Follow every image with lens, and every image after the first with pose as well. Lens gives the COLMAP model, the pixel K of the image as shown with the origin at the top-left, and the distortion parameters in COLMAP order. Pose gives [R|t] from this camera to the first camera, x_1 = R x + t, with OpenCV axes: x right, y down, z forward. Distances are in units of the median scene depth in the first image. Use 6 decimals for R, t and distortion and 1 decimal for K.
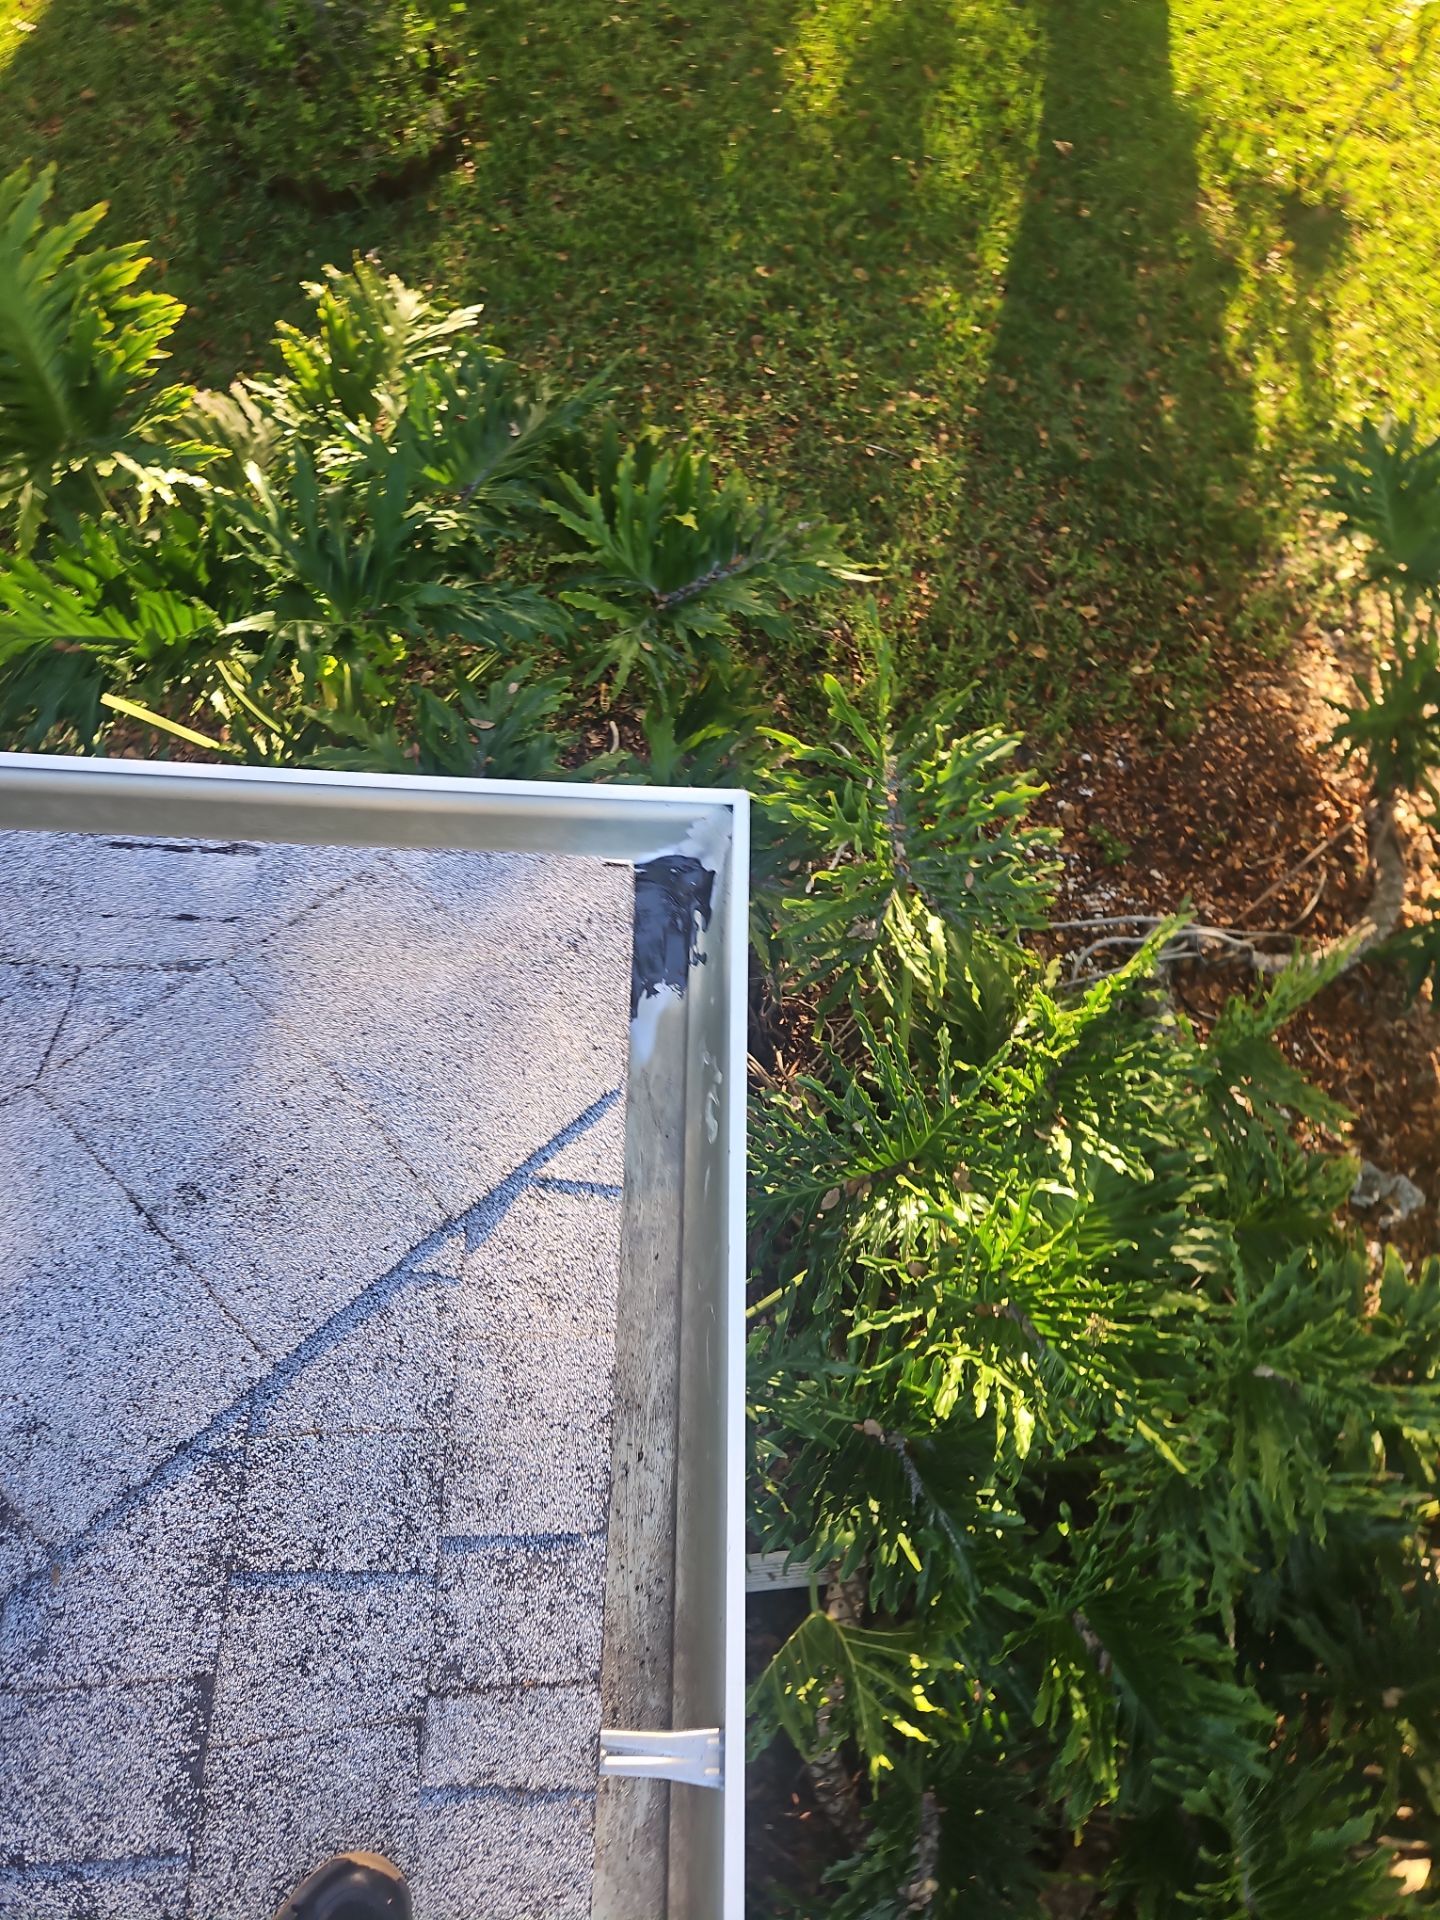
lens RADIAL K [[1287.1, 0, 688.0], [0, 1287.1, 936.7], [0, 0, 1]] dist [0.072626, -0.060456]
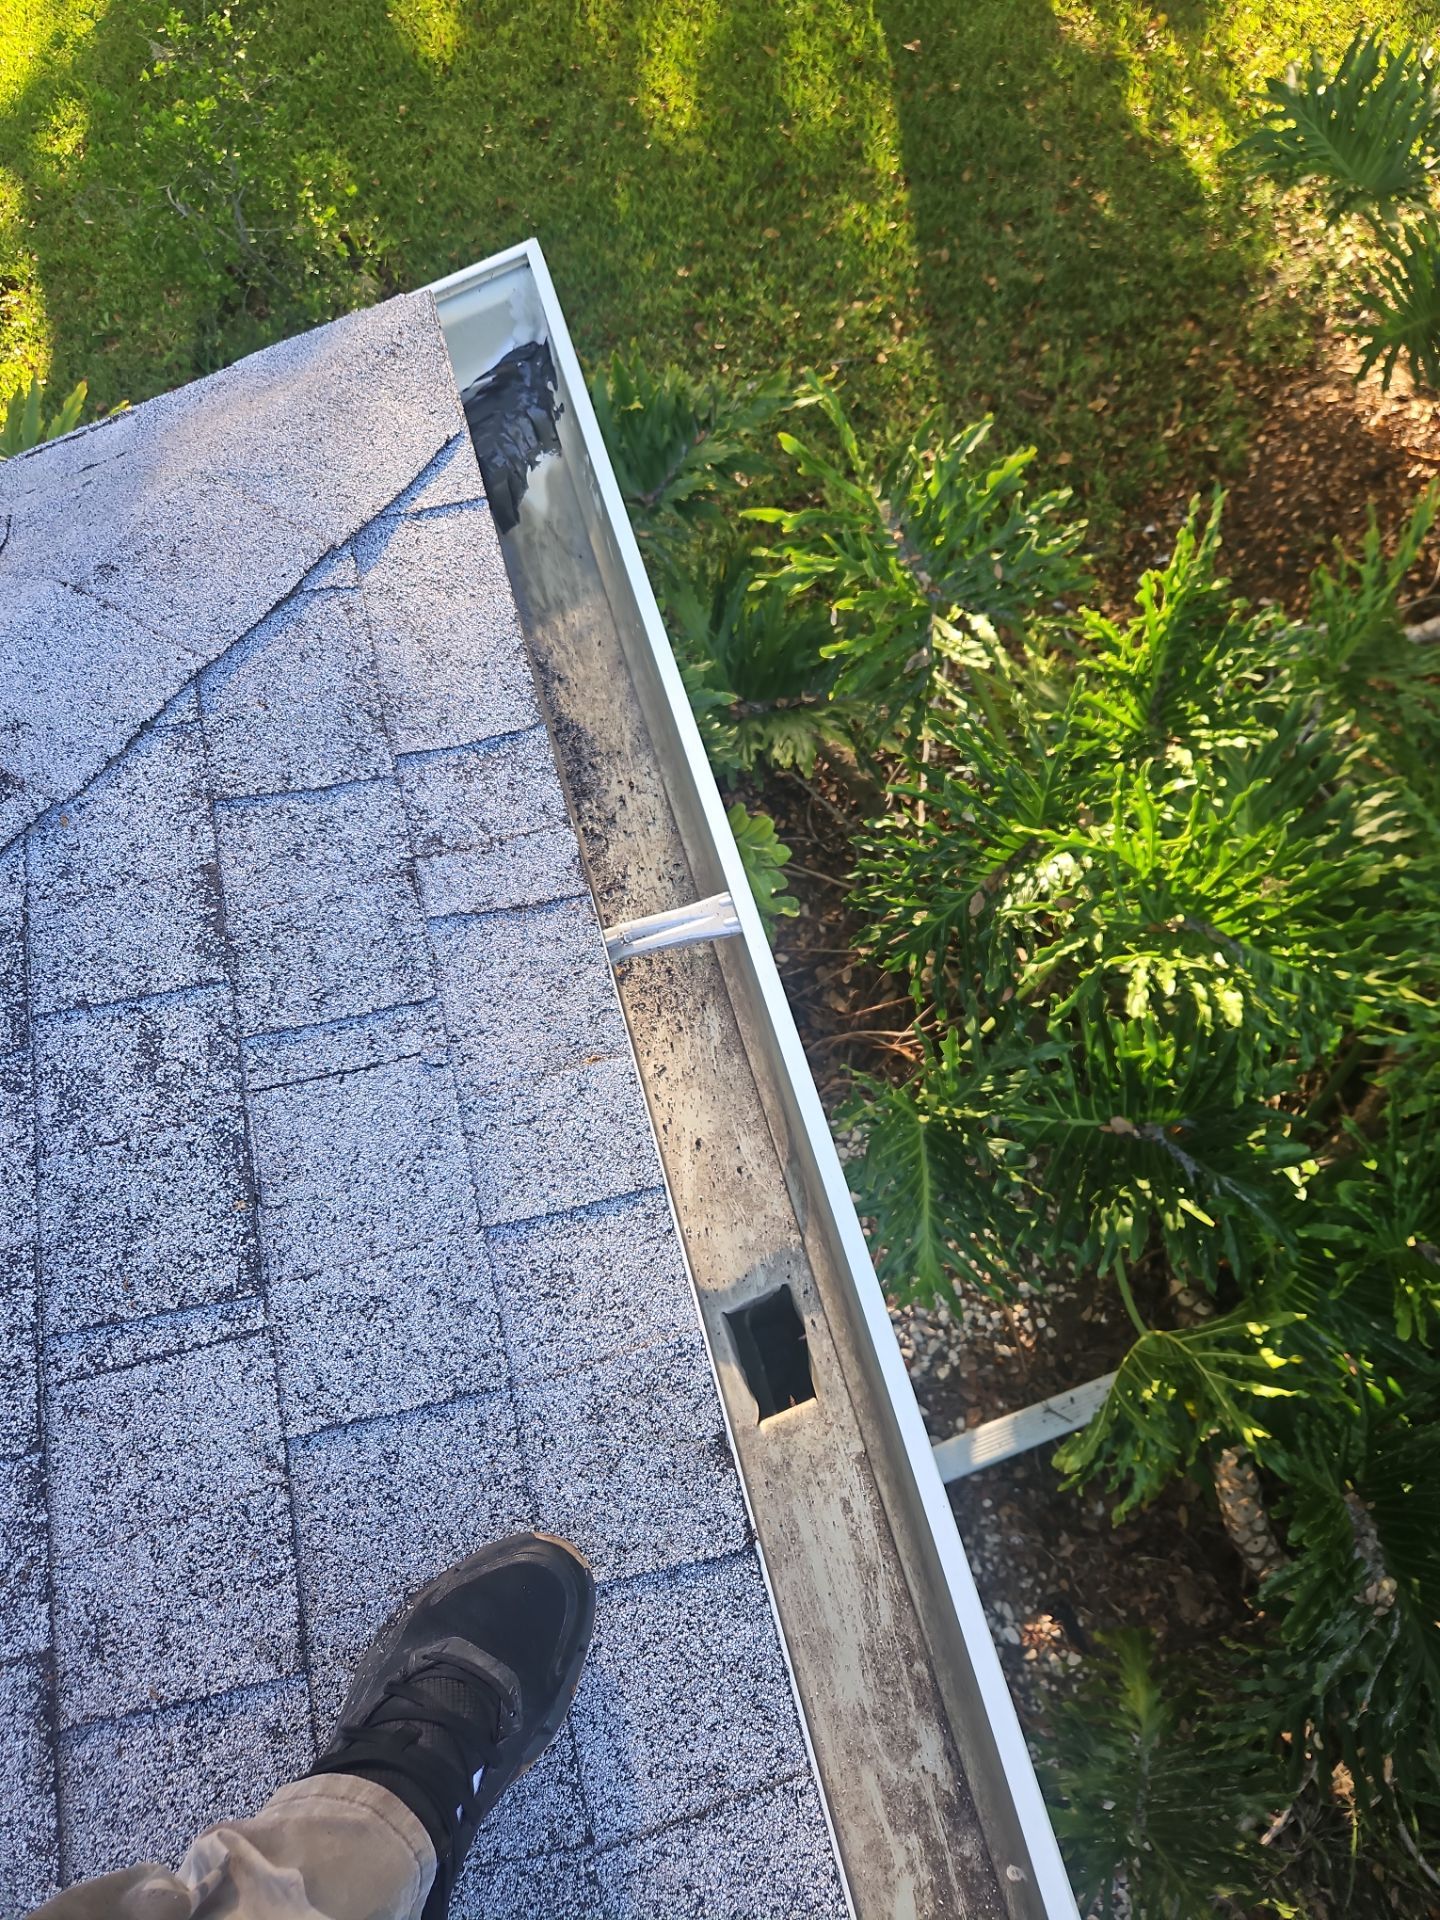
lens RADIAL K [[1287.1, 0, 688.0], [0, 1287.1, 936.7], [0, 0, 1]] dist [0.072626, -0.060456]
pose [[0.915971, -0.370859, -0.153170, 0.054799], [0.354074, 0.926657, -0.126250, 0.297120], [0.188757, 0.061408, 0.980102, -0.010869]]
